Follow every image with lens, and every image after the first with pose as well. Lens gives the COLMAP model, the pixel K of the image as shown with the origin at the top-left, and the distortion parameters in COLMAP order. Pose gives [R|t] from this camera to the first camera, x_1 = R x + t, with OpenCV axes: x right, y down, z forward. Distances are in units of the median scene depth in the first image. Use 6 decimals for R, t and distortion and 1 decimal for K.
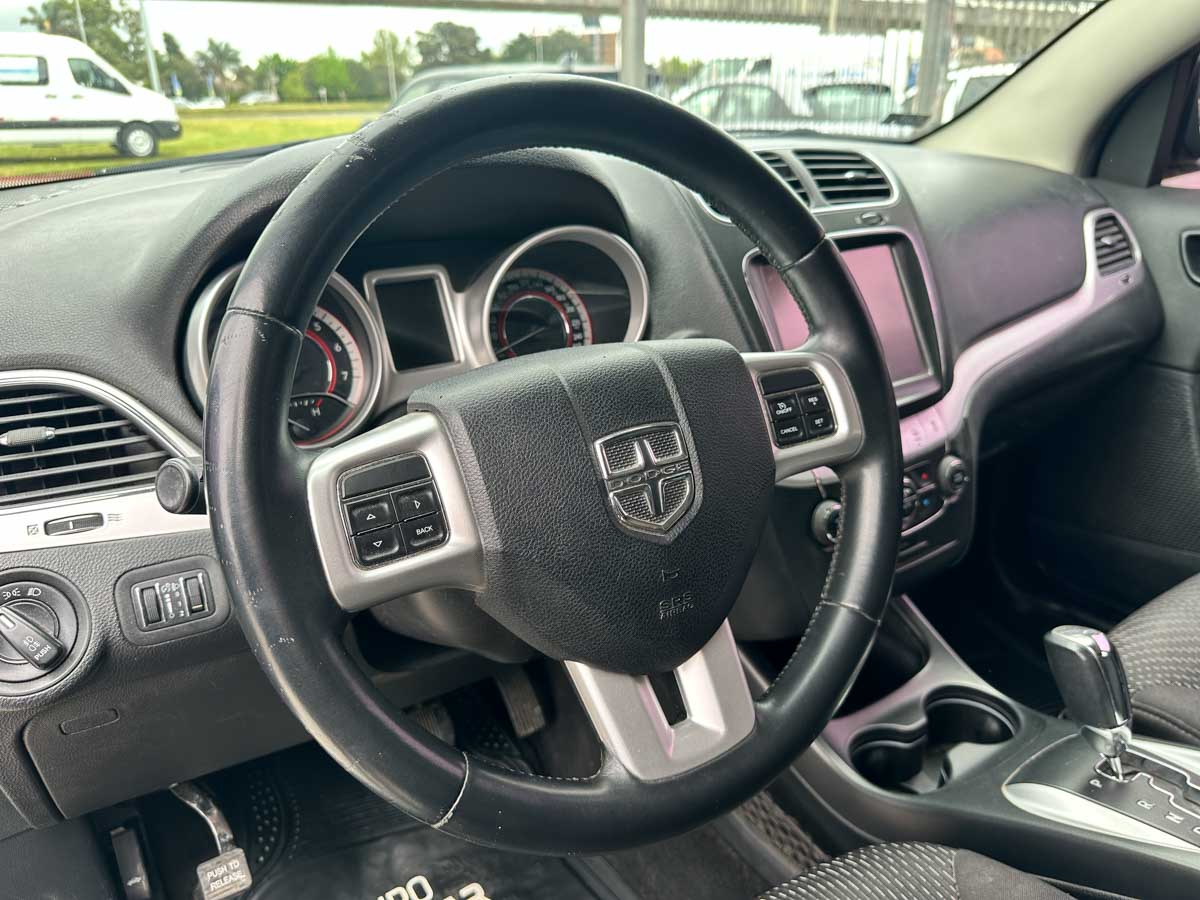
lens RADIAL K [[865.8, 0, 605.1], [0, 865.8, 445.8], [0, 0, 1]] dist [0.003562, -0.001675]
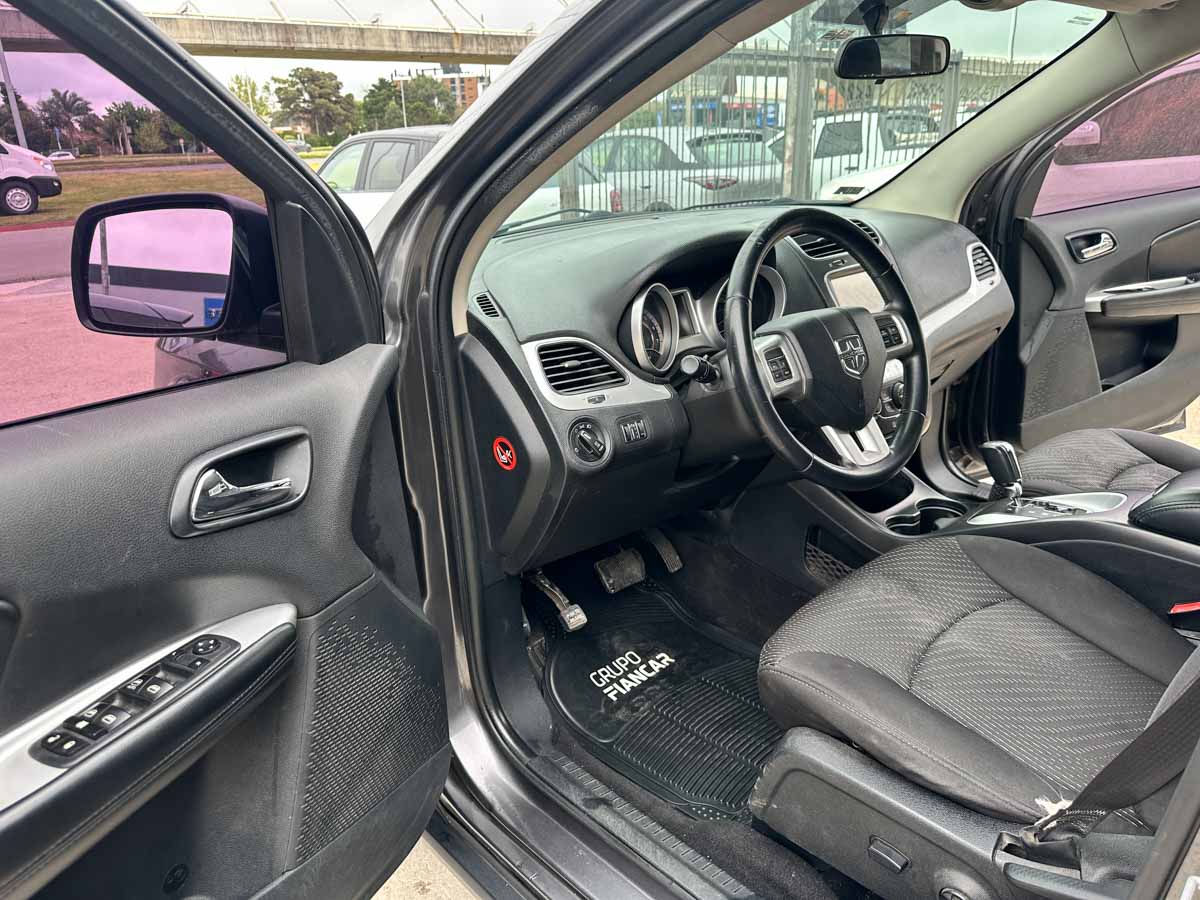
lens RADIAL K [[854.4, 0, 590.0], [0, 854.4, 451.7], [0, 0, 1]] dist [0.011495, -0.001846]
pose [[0.991068, -0.066485, 0.115606, -0.428897], [0.070025, 0.997184, -0.026836, 0.138575], [-0.113496, 0.034691, 0.992933, -0.617894]]
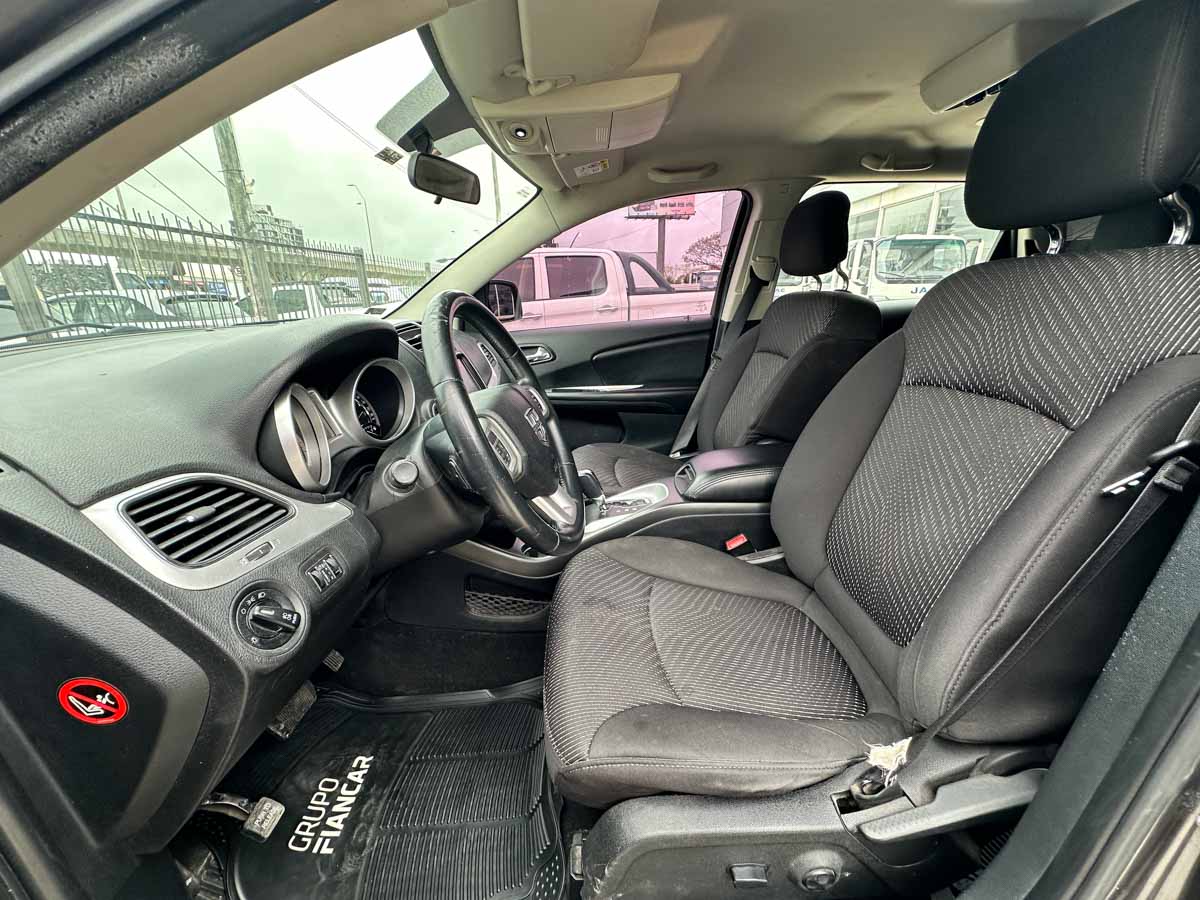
lens RADIAL K [[478.0, 0, 596.5], [0, 478.0, 452.1], [0, 0, 1]] dist [0.001629, 0.000047]
pose [[0.564004, -0.261584, 0.783246, -0.429831], [0.321780, 0.943145, 0.083277, 0.019963], [-0.760498, 0.205065, 0.616110, -0.036397]]
